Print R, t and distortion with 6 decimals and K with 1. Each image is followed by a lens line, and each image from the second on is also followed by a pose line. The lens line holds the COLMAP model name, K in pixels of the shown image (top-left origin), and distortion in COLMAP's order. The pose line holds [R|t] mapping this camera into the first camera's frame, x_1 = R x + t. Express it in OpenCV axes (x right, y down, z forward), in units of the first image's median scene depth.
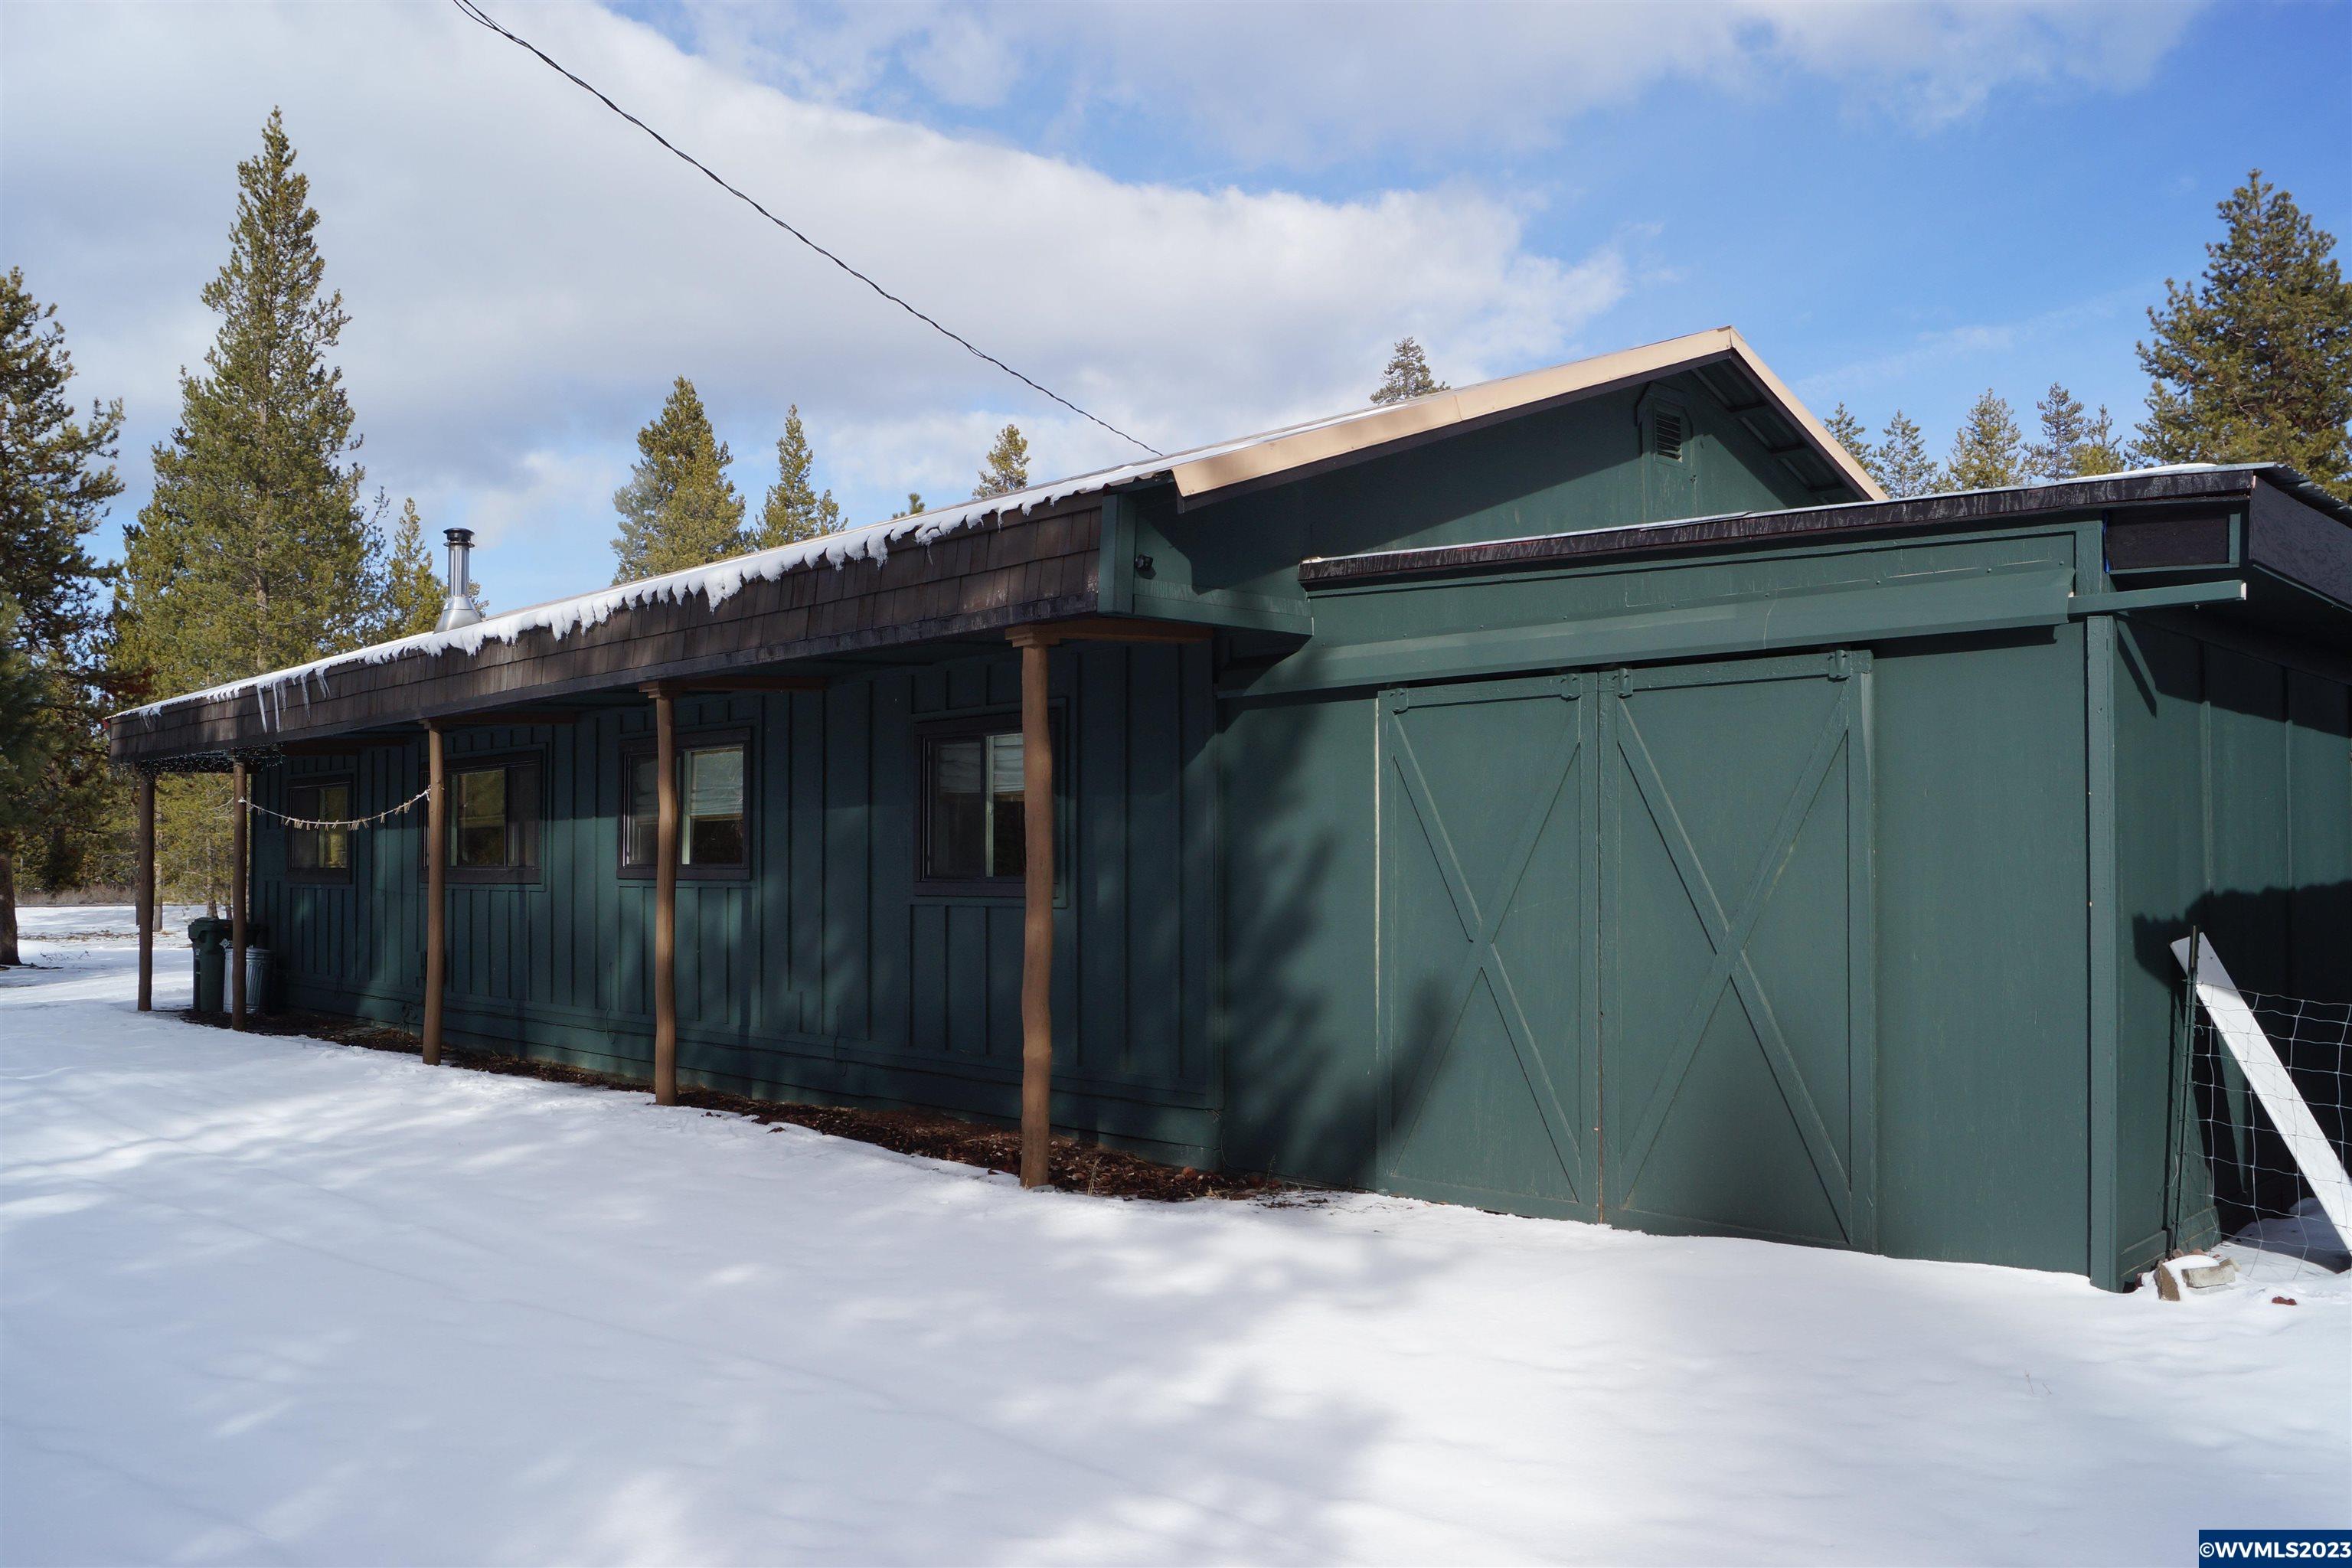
lens RADIAL K [[1766.4, 0, 1177.9], [0, 1766.4, 813.7], [0, 0, 1]] dist [-0.079028, 0.064980]
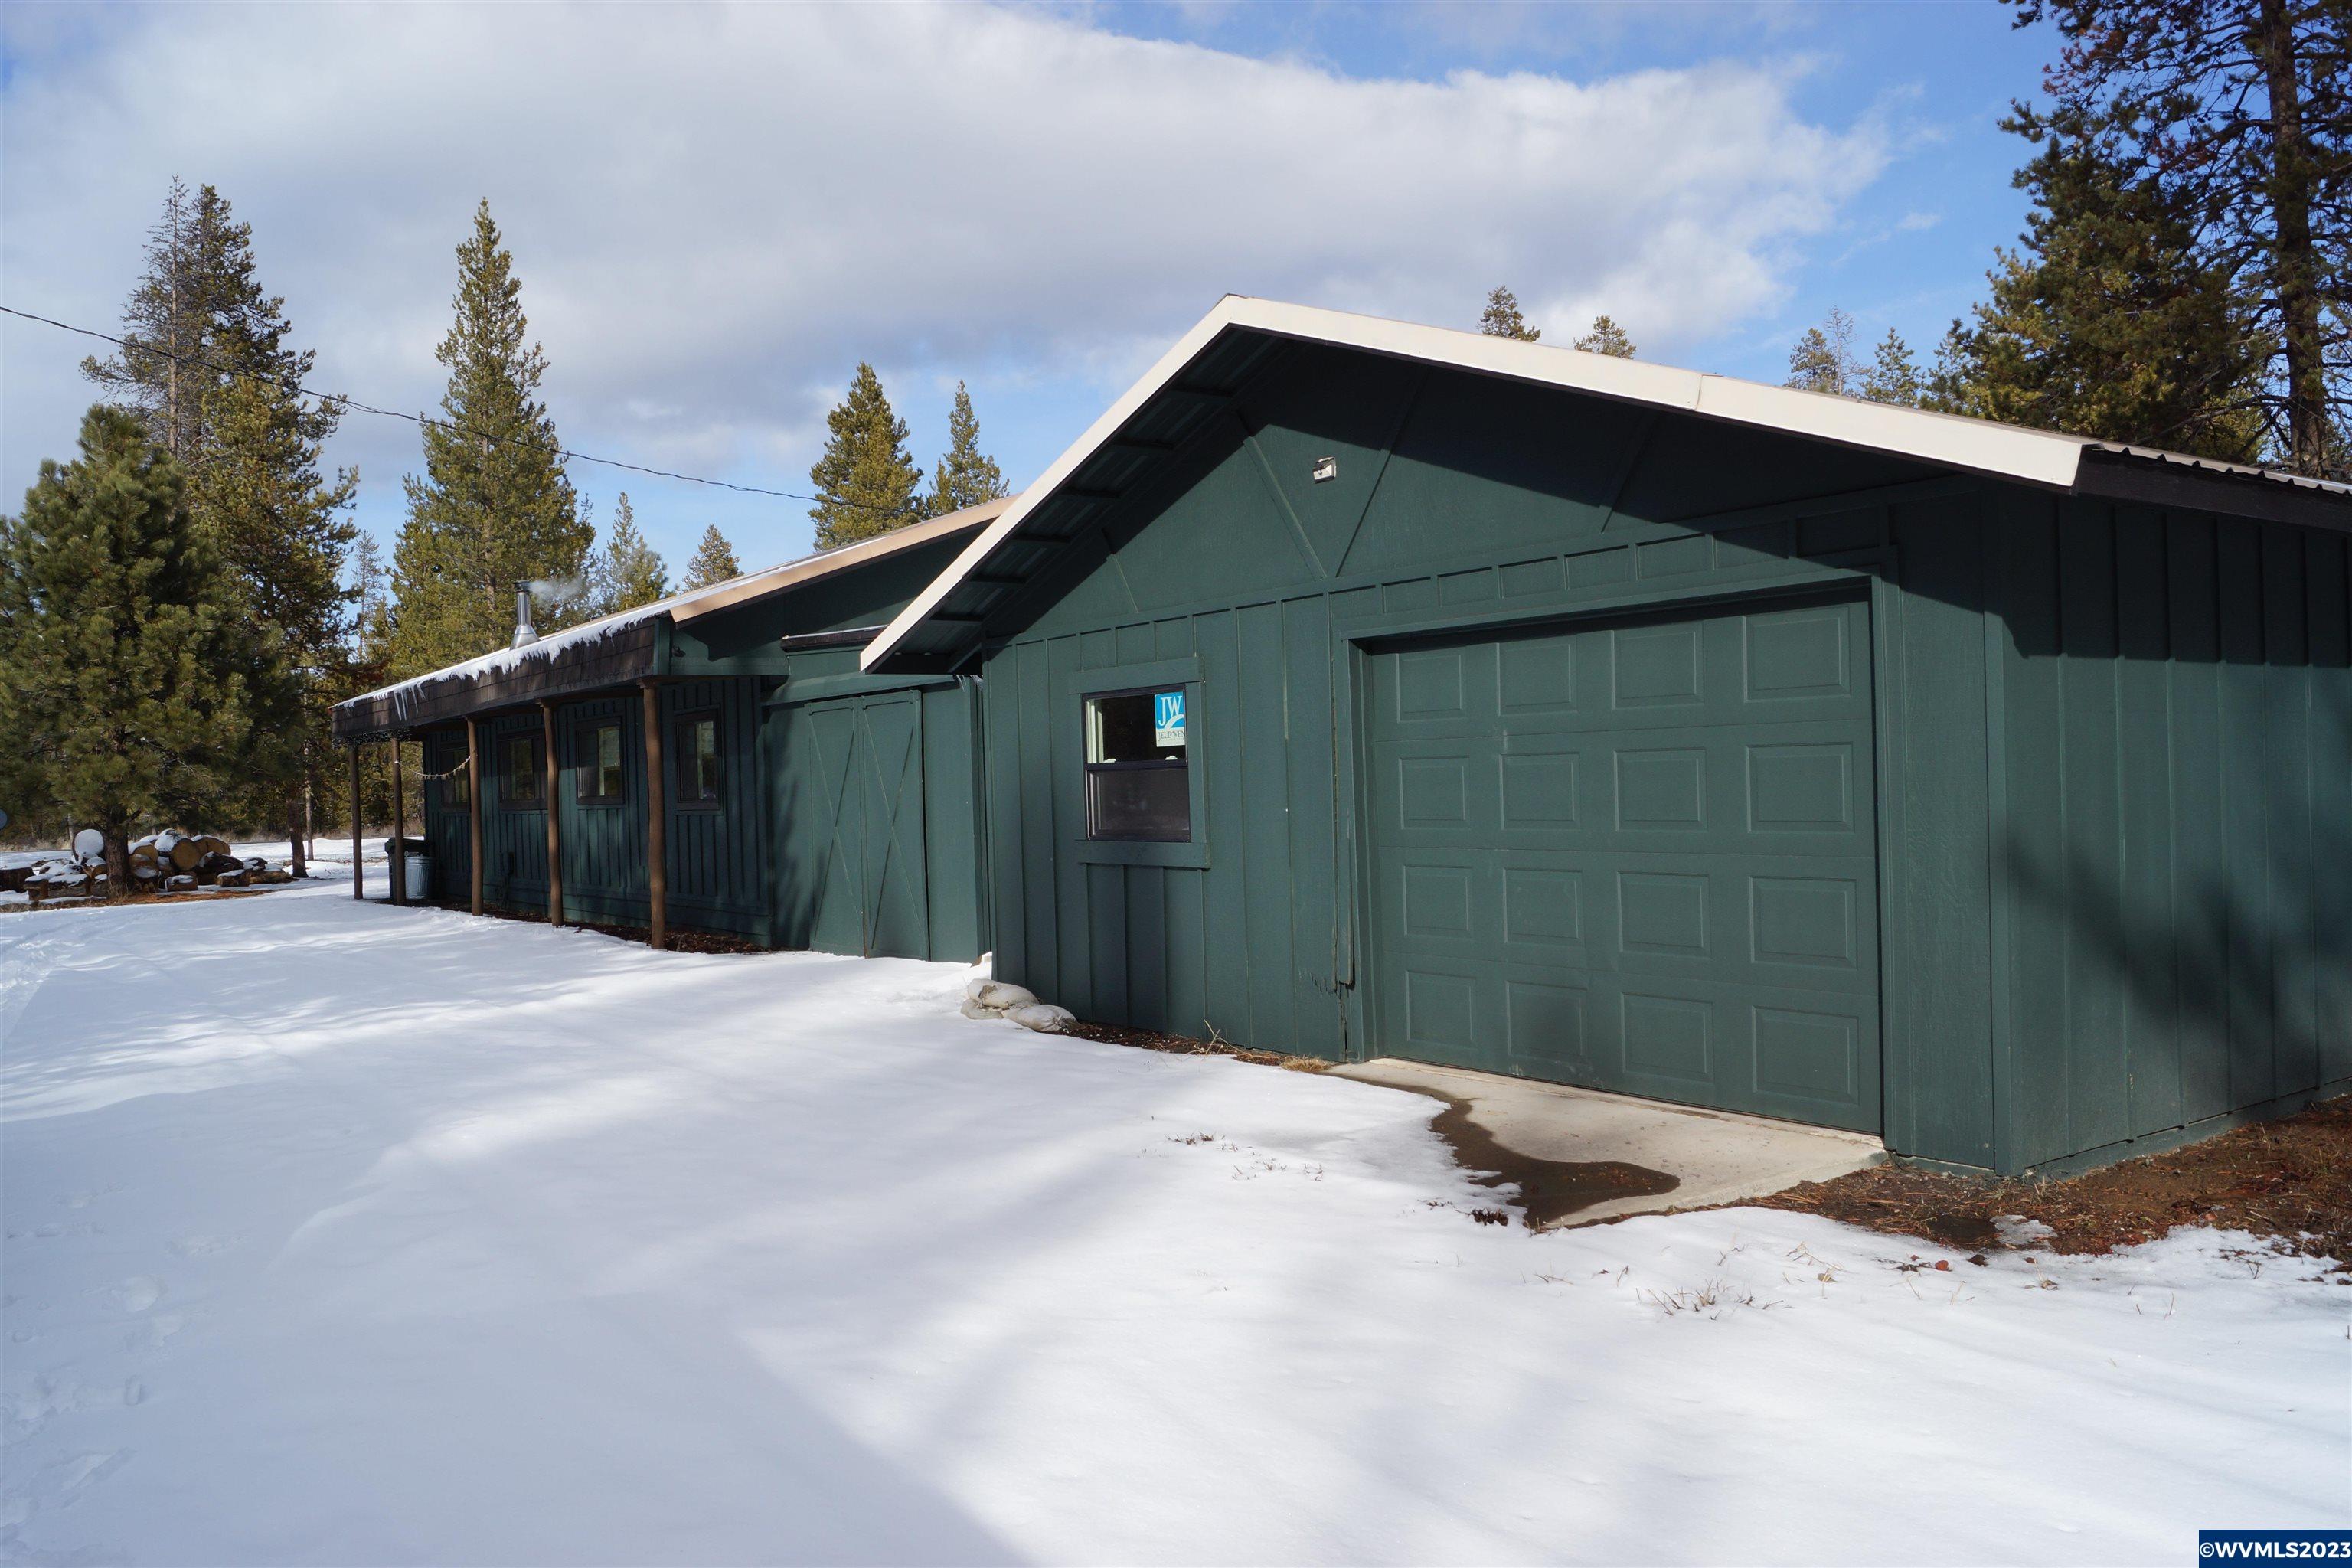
lens RADIAL K [[1806.3, 0, 1176.0], [0, 1806.3, 784.0], [0, 0, 1]] dist [-0.109006, 0.224758]
pose [[0.984716, -0.025442, -0.172300, 0.185934], [0.030693, 0.999140, 0.027878, -0.004653], [0.171443, -0.032741, 0.984650, -0.202969]]
